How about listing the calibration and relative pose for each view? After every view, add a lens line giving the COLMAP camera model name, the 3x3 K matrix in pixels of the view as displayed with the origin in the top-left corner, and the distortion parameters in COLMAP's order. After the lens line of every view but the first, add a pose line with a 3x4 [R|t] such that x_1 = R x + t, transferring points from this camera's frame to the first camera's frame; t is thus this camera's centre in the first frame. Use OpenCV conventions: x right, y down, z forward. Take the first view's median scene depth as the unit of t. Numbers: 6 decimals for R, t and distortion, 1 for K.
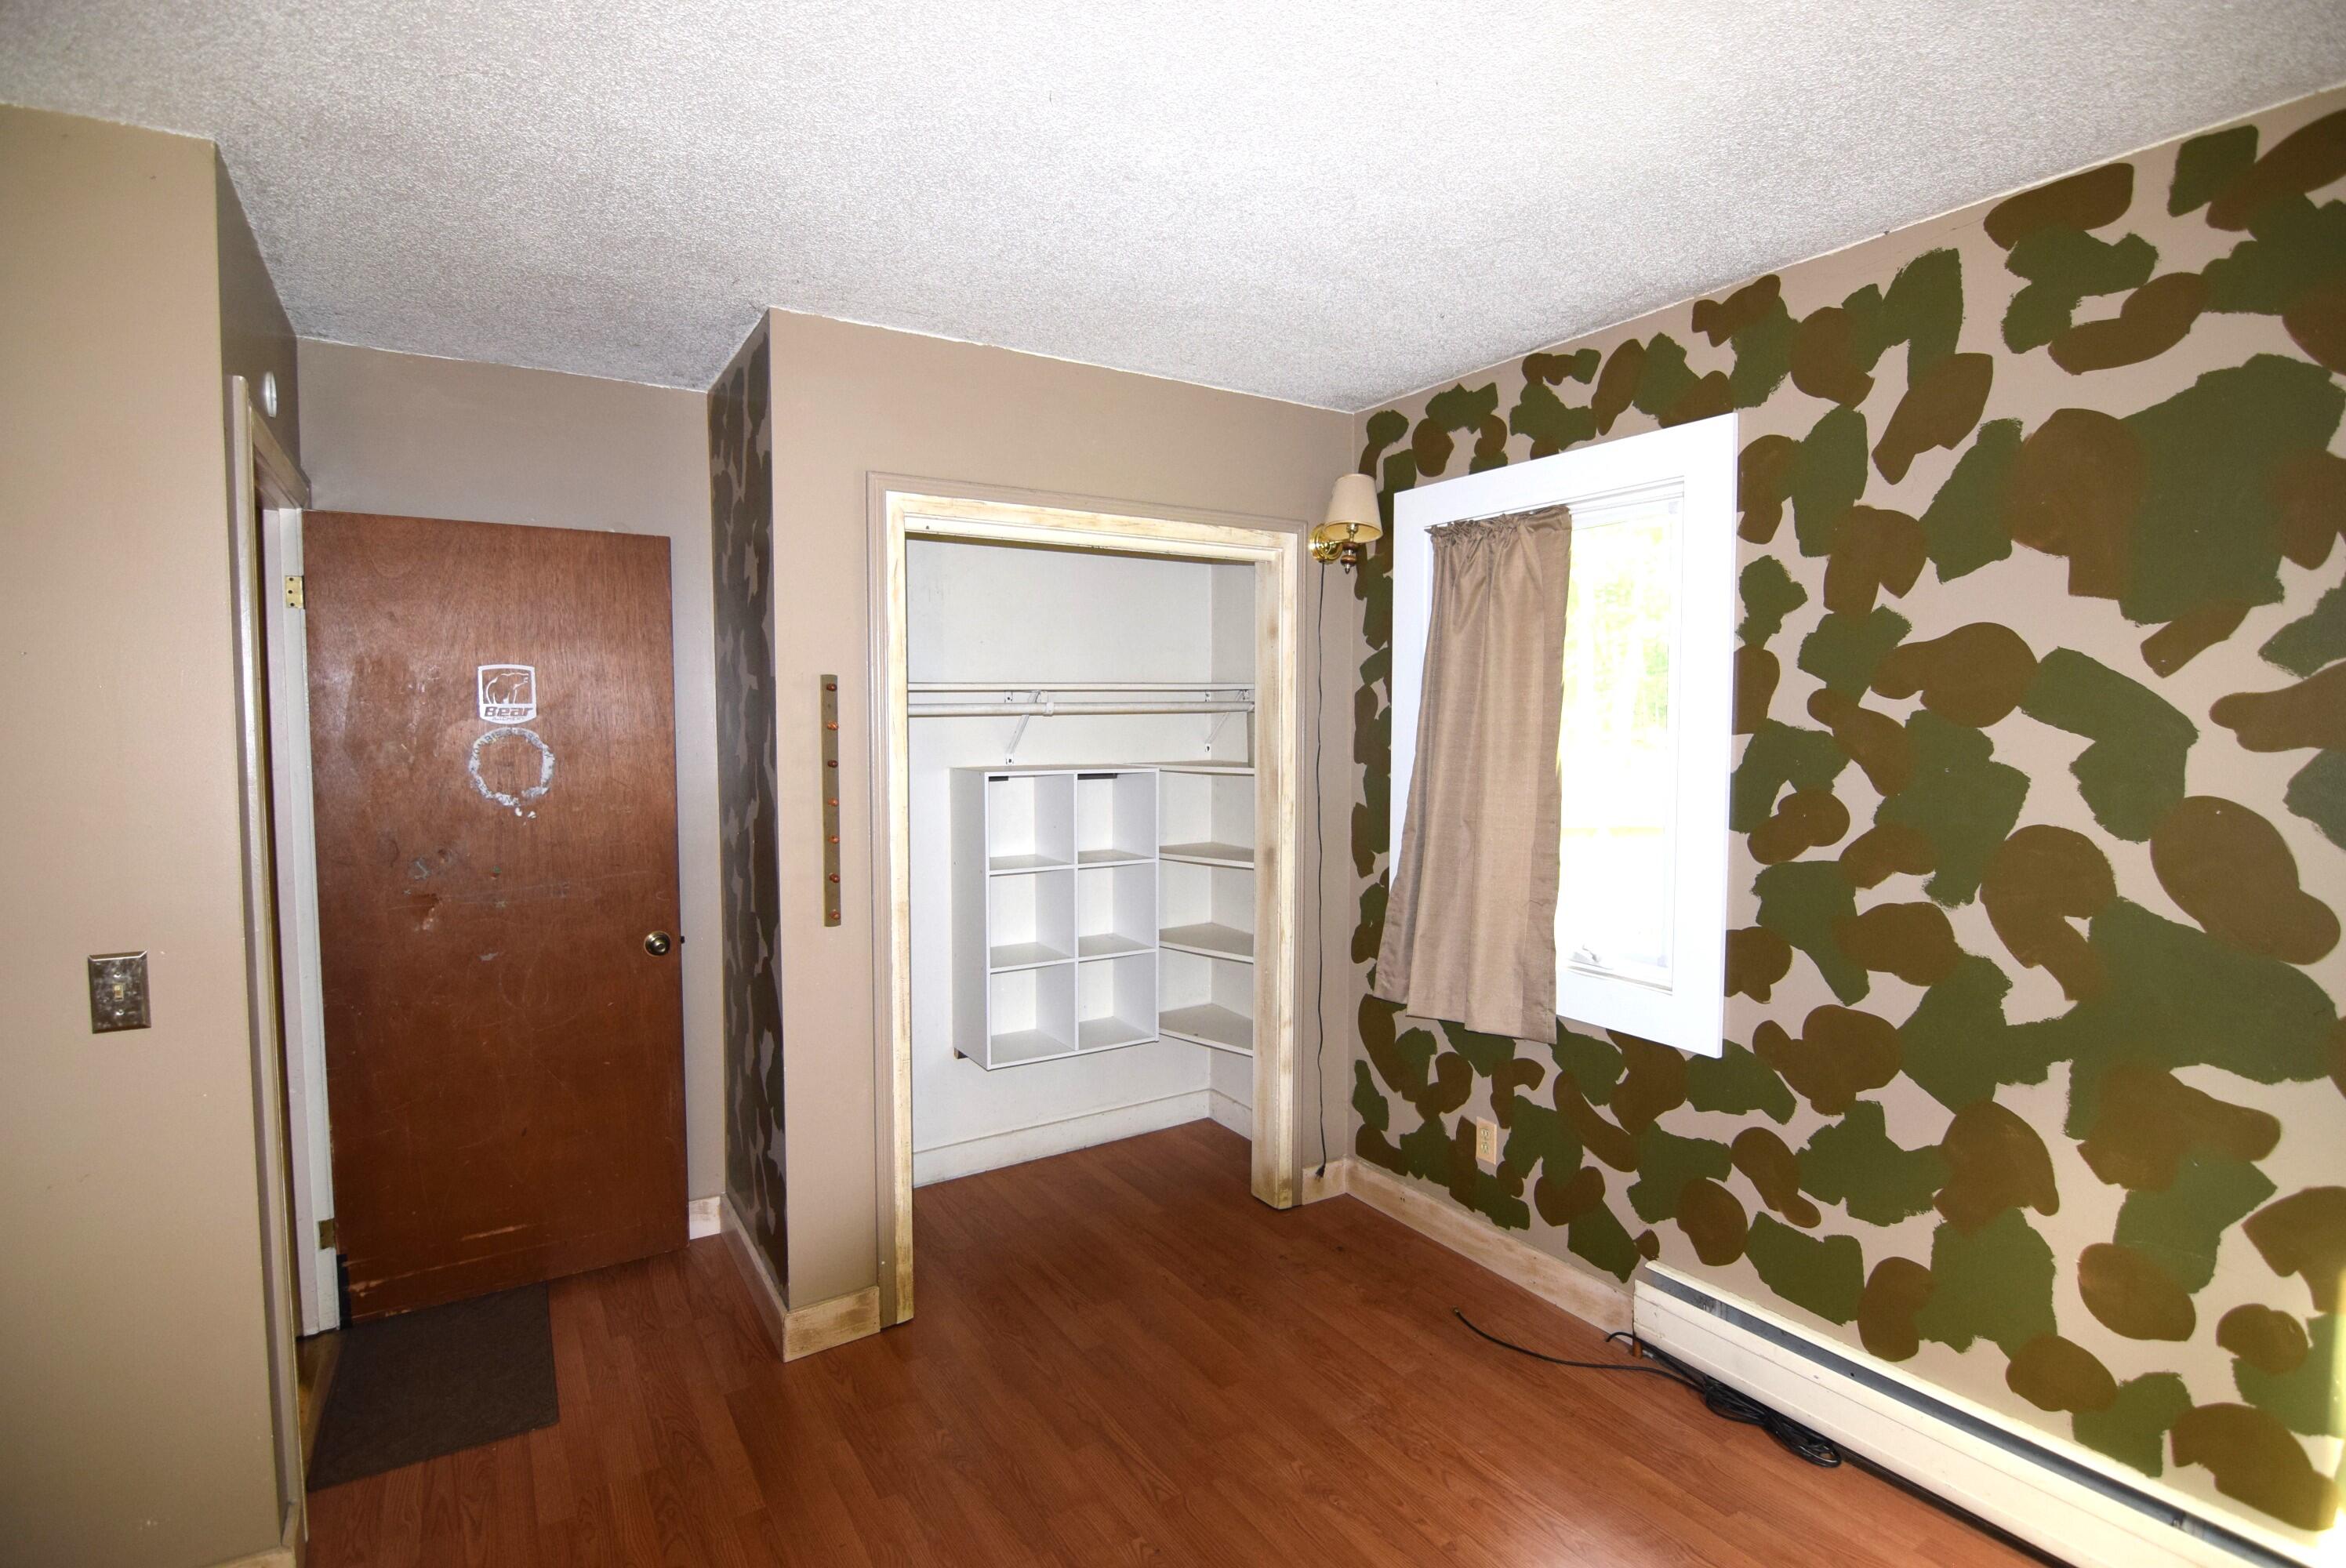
lens RADIAL K [[1129.0, 0, 1173.0], [0, 1129.0, 786.6], [0, 0, 1]] dist [-0.023235, -0.001555]
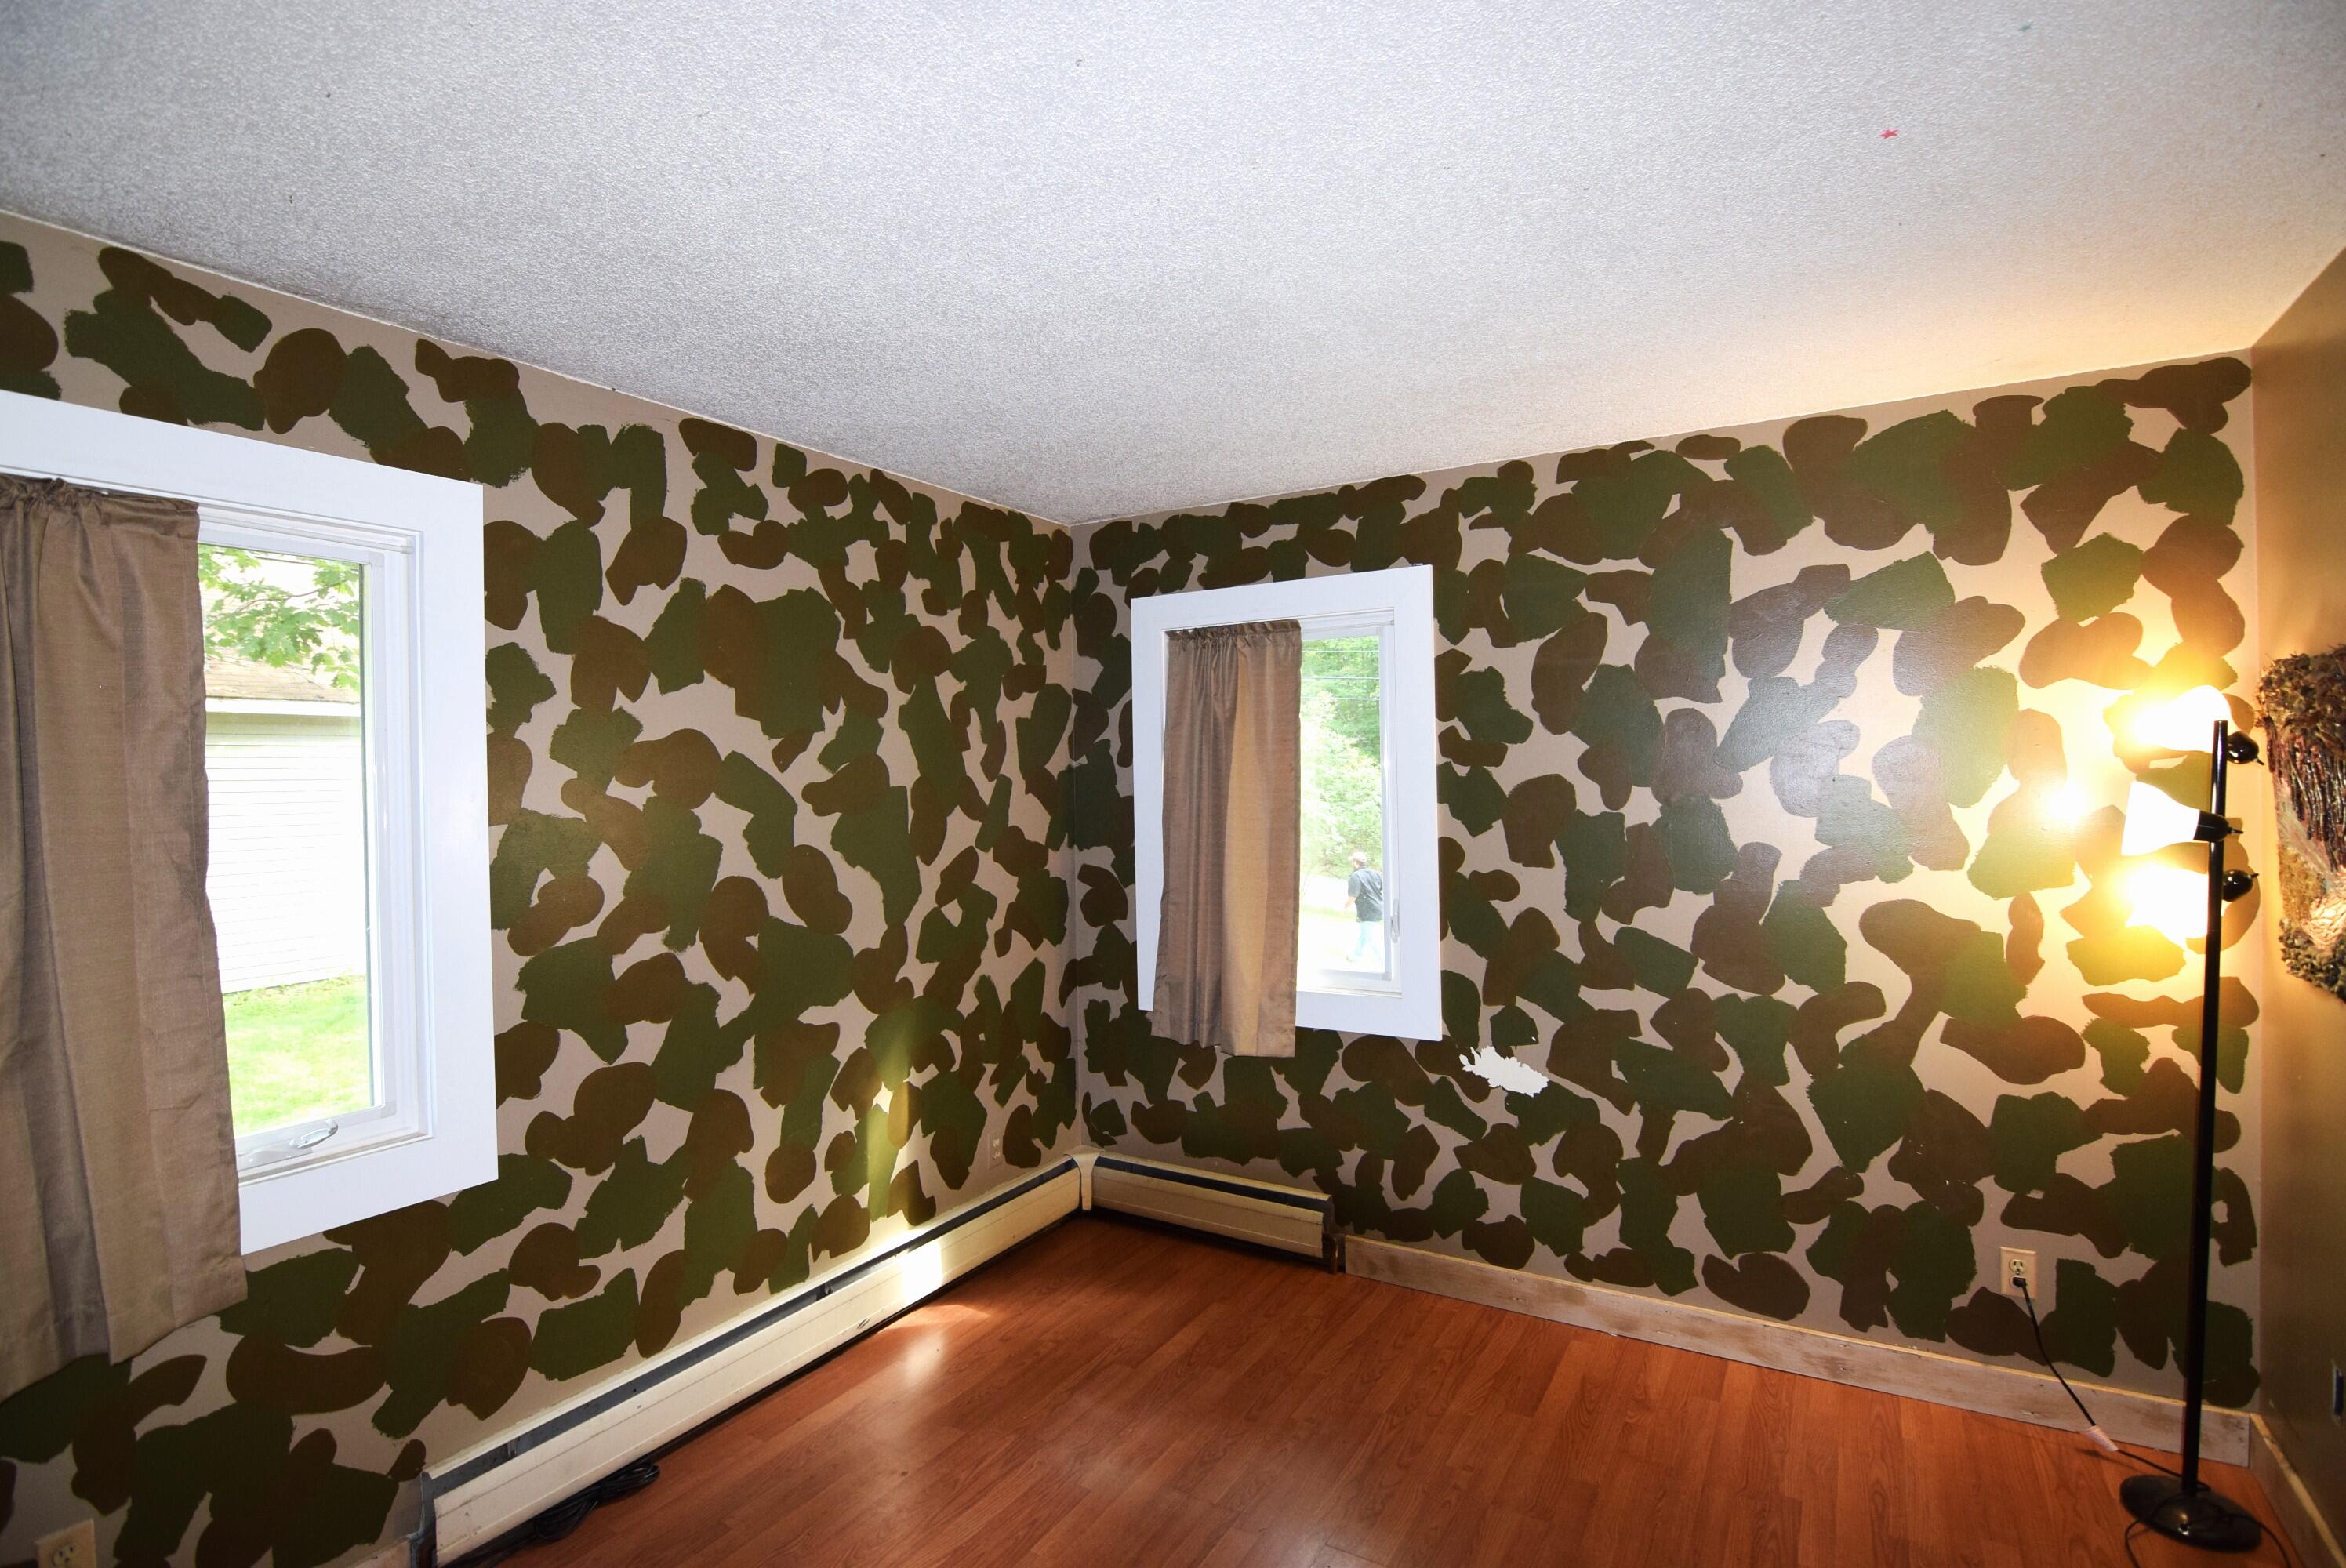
lens RADIAL K [[1129.0, 0, 1173.4], [0, 1129.0, 776.6], [0, 0, 1]] dist [-0.023235, -0.001555]
pose [[-0.454098, 0.004483, 0.890941, -0.663293], [0.069680, 0.997103, 0.030498, -0.085847], [-0.888223, 0.075930, -0.453095, 1.026359]]
